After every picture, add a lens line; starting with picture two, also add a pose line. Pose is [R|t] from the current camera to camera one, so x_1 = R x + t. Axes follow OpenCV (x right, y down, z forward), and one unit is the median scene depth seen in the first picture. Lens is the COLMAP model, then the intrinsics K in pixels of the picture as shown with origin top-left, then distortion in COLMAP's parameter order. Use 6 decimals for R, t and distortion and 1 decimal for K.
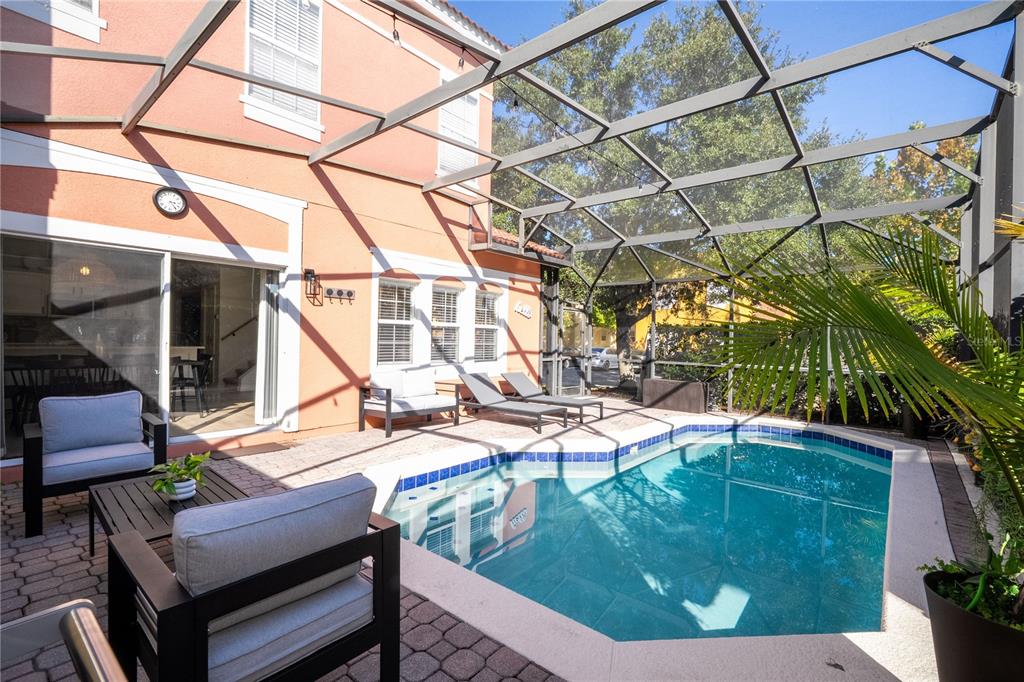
lens RADIAL K [[464.0, 0, 515.4], [0, 464.0, 338.8], [0, 0, 1]] dist [-0.002949, 0.002877]
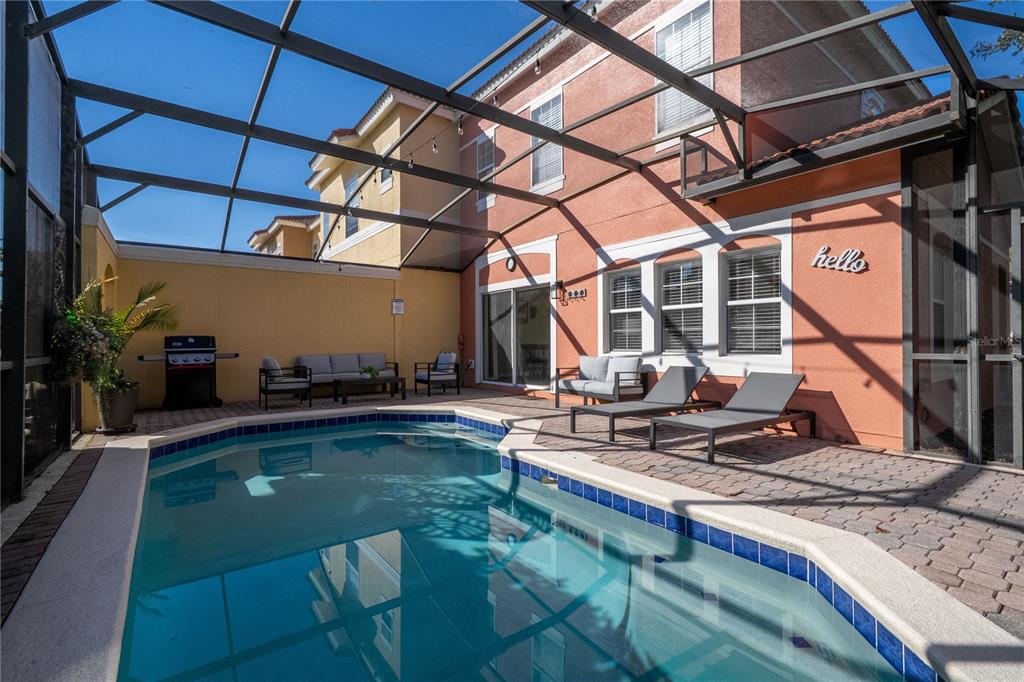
lens RADIAL K [[464.0, 0, 517.2], [0, 464.0, 338.7], [0, 0, 1]] dist [-0.002949, 0.002877]
pose [[-0.221297, -0.024480, -0.974899, 0.923803], [0.004290, 0.999651, -0.026076, 0.061650], [0.975197, -0.009953, -0.221115, 1.135165]]
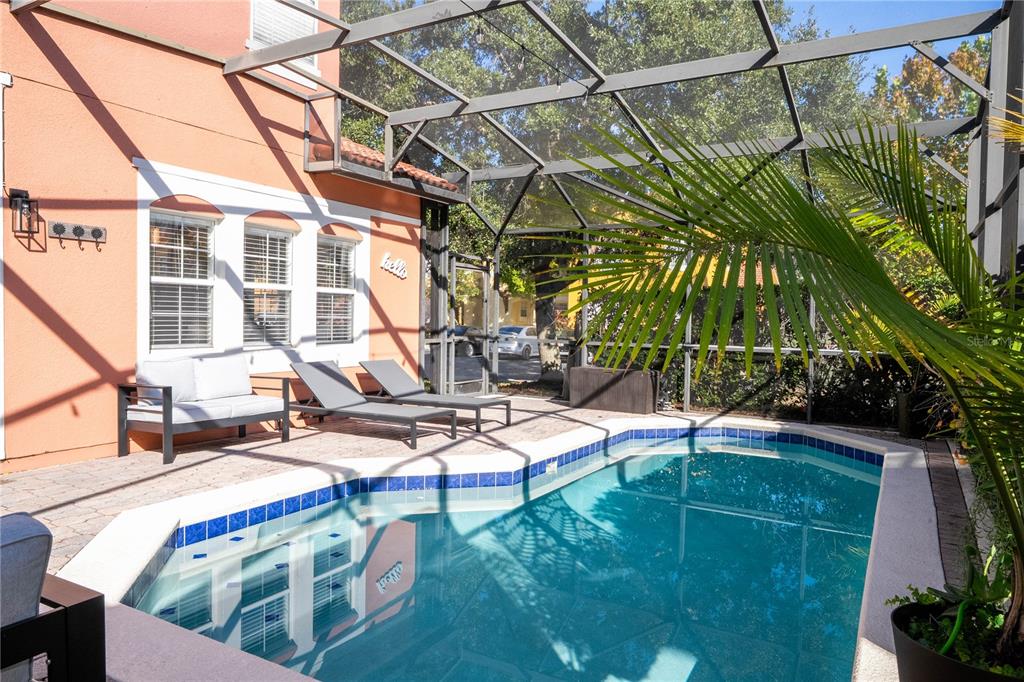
lens RADIAL K [[676.5, 0, 517.7], [0, 676.5, 336.4], [0, 0, 1]] dist [0.011512, -0.003732]
pose [[0.984438, -0.007988, 0.175550, 0.030689], [0.002486, 0.999499, 0.031540, 0.012292], [-0.175714, -0.030613, 0.983965, 0.019521]]
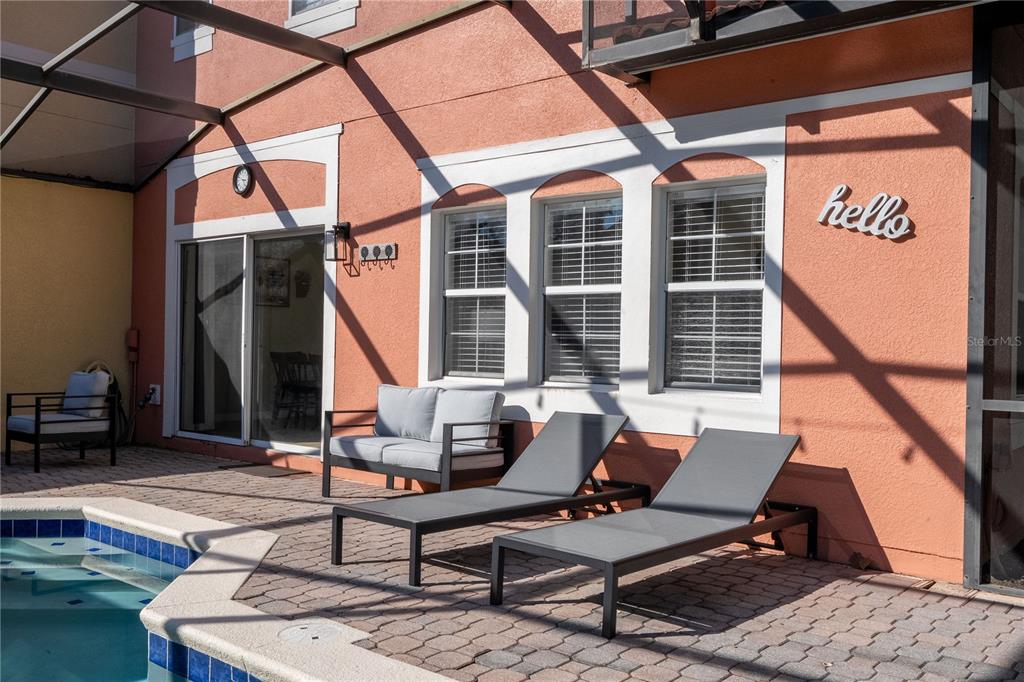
lens RADIAL K [[907.4, 0, 521.1], [0, 907.4, 337.9], [0, 0, 1]] dist [0.007027, -0.003381]
pose [[0.013453, -0.020215, -0.999705, 0.823760], [-0.012357, 0.999716, -0.020382, 0.037767], [0.999833, 0.012627, 0.013200, 1.186828]]
